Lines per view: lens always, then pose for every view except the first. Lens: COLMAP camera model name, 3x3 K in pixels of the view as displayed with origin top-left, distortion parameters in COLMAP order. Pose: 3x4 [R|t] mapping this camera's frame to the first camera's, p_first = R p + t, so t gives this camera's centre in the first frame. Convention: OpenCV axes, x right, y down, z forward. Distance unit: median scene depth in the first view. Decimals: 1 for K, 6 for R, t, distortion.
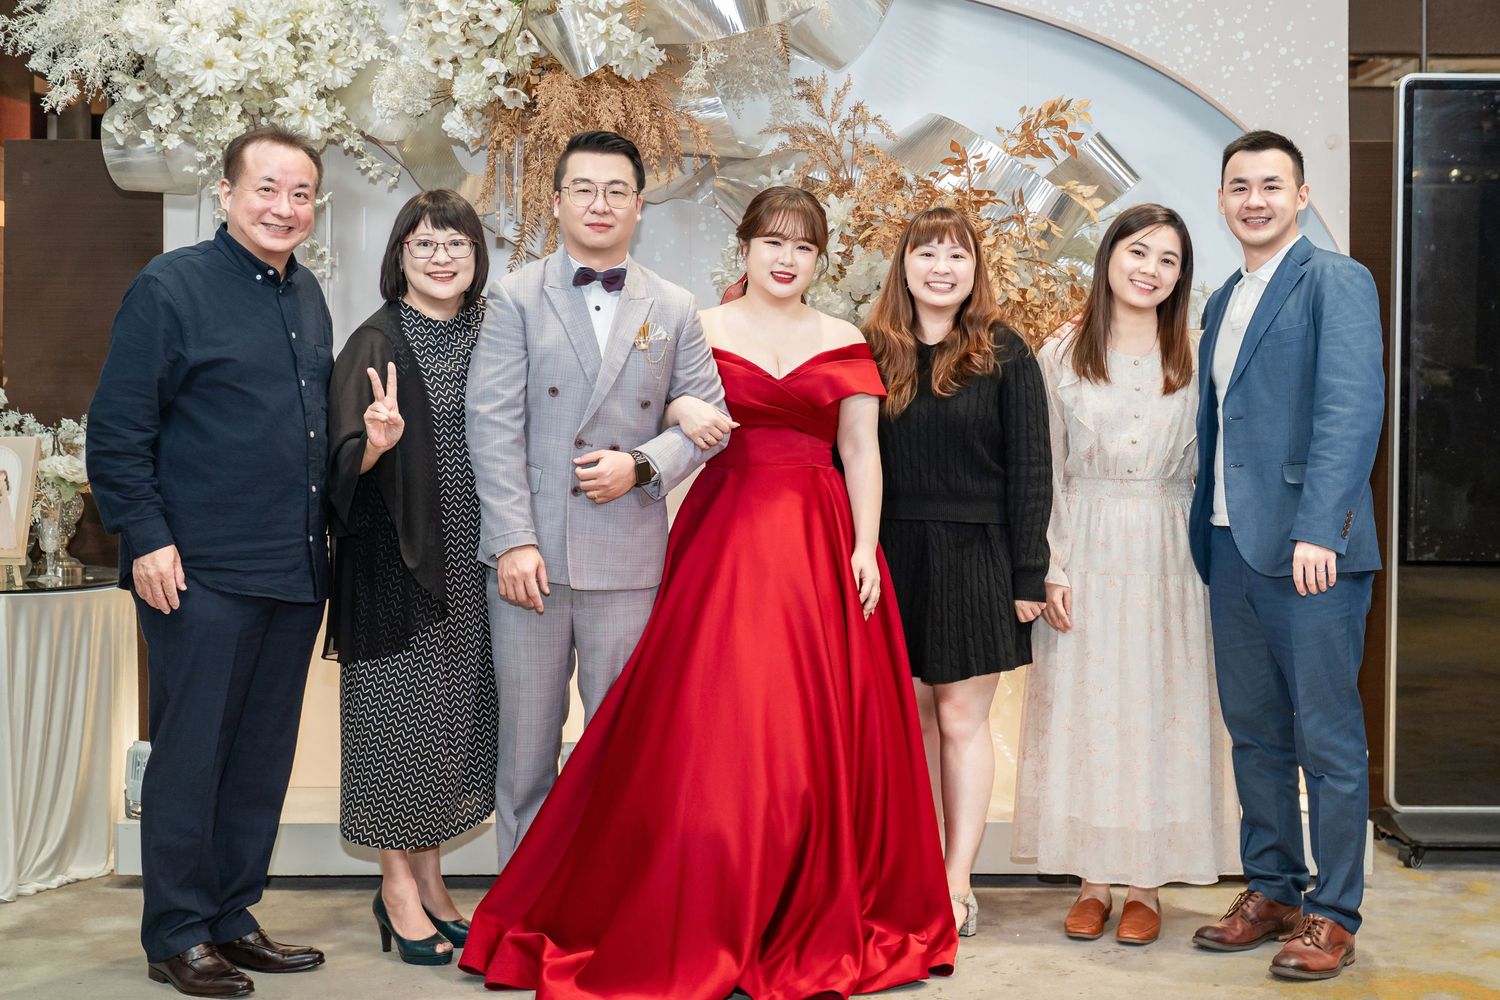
lens RADIAL K [[2011.8, 0, 745.5], [0, 2011.8, 464.8], [0, 0, 1]] dist [0.018250, -0.074967]
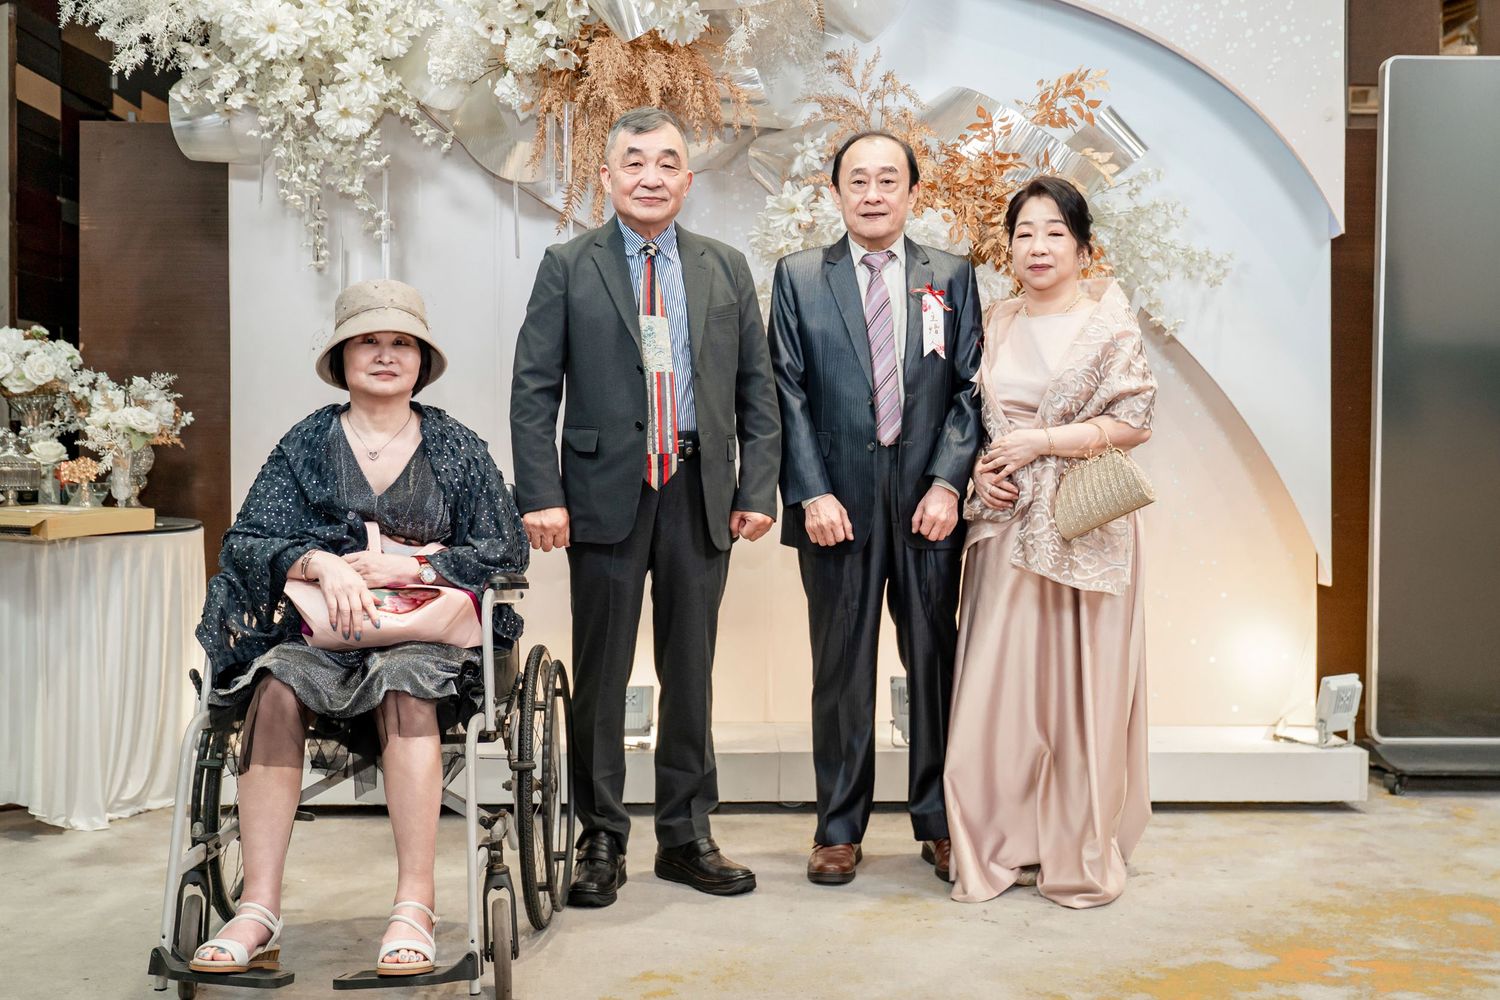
lens RADIAL K [[1656.0, 0, 744.7], [0, 1656.0, 482.1], [0, 0, 1]] dist [0.020209, -0.016648]
pose [[0.999863, 0.001038, 0.016547, -0.033058], [-0.001144, 0.999979, 0.006431, 0.029446], [-0.016540, -0.006449, 0.999842, 0.126123]]
